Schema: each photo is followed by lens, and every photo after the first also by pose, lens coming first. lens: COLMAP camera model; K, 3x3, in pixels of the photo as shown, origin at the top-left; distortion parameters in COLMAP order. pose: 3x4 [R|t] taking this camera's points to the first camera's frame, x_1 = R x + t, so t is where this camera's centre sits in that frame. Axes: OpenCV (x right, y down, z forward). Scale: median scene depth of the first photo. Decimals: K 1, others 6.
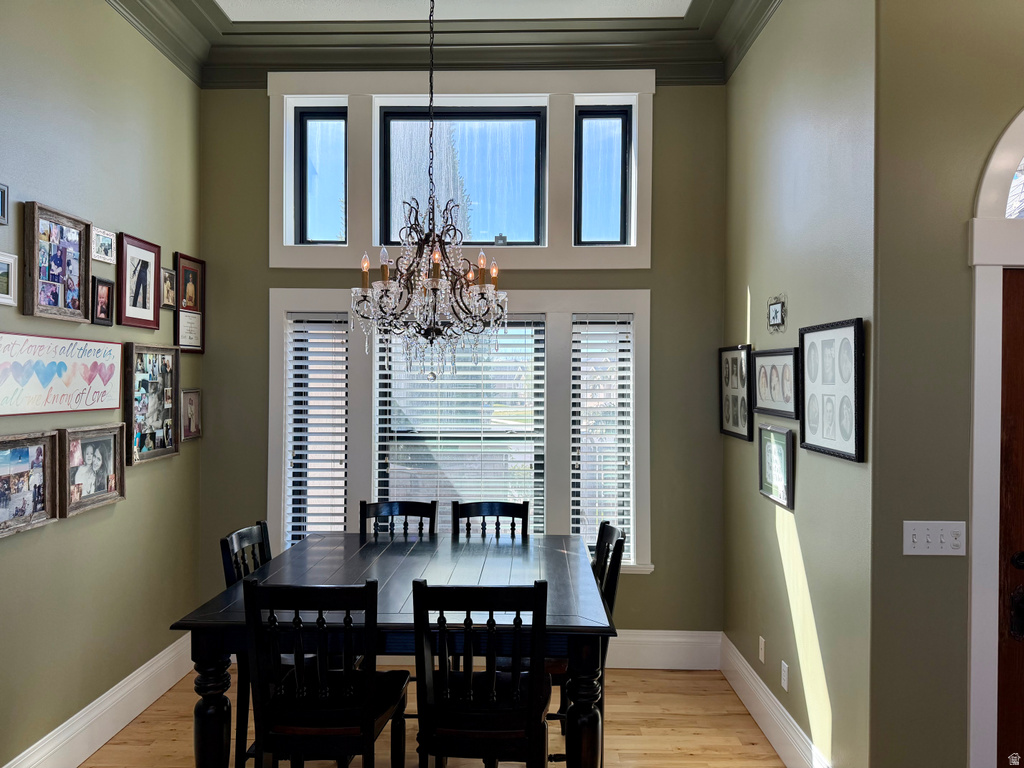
lens RADIAL K [[714.4, 0, 514.8], [0, 714.4, 382.9], [0, 0, 1]] dist [0.045564, -0.028893]
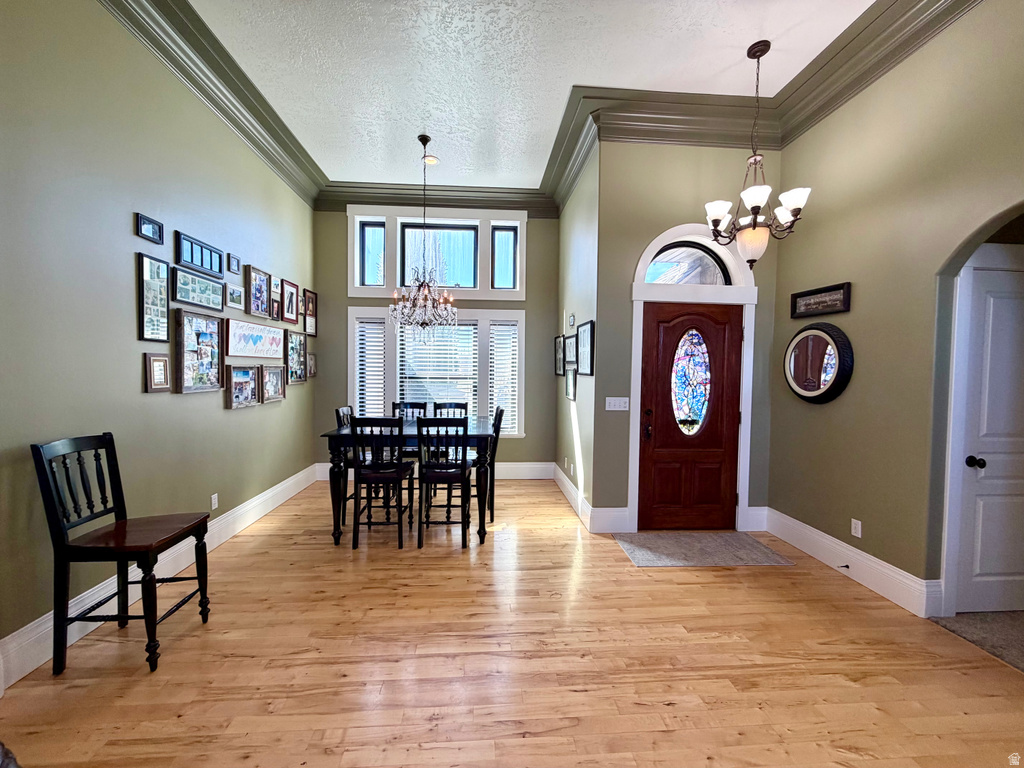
lens RADIAL K [[410.0, 0, 511.3], [0, 410.0, 384.8], [0, 0, 1]] dist [-0.001549, 0.000283]
pose [[0.996025, 0.003938, 0.088983, 0.040690], [-0.007105, 0.999351, 0.035304, 0.063242], [-0.088786, -0.035796, 0.995407, -0.305285]]
